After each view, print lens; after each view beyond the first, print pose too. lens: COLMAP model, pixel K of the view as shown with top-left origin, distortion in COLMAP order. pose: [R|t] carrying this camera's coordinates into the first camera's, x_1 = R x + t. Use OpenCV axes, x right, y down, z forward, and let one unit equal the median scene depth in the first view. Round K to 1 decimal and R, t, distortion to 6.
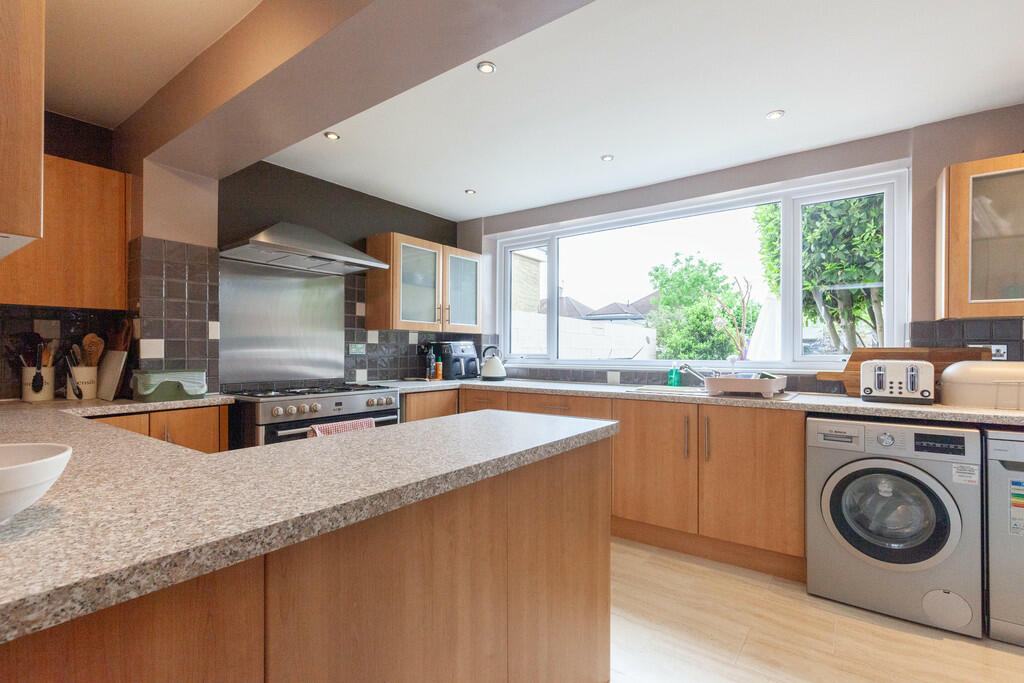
lens RADIAL K [[461.0, 0, 514.2], [0, 461.0, 346.0], [0, 0, 1]] dist [0.002344, 0.000147]
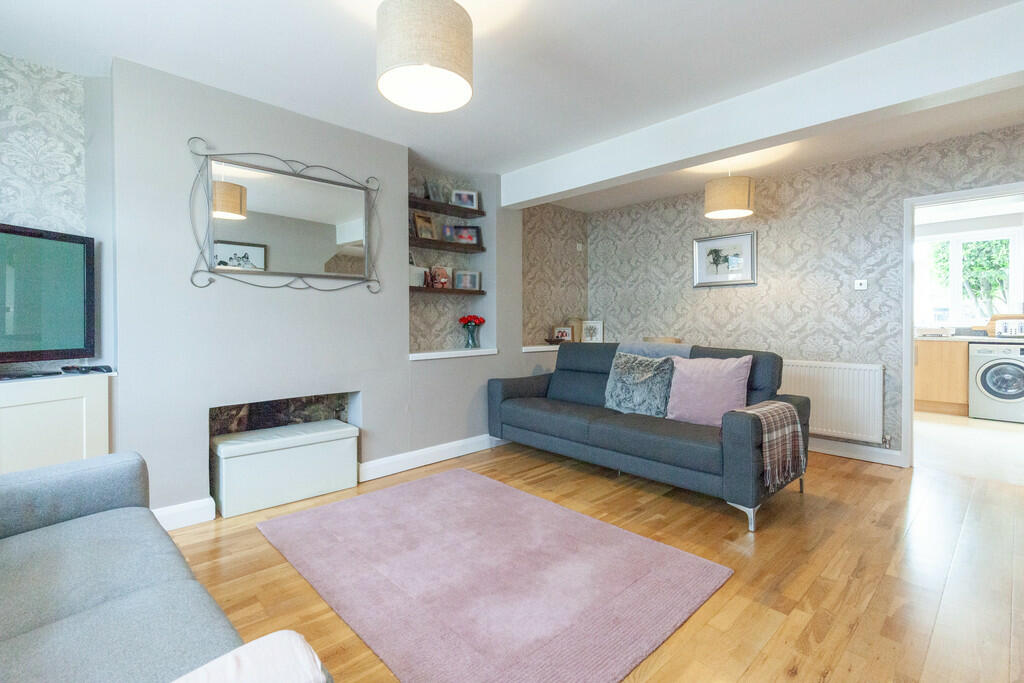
lens RADIAL K [[467.5, 0, 521.3], [0, 467.5, 317.9], [0, 0, 1]] dist [0.003746, 0.000623]
pose [[0.989025, 0.001391, -0.147744, -1.083630], [-0.000163, 0.999965, 0.008327, 0.002586], [0.147750, -0.008211, 0.988991, -1.451277]]
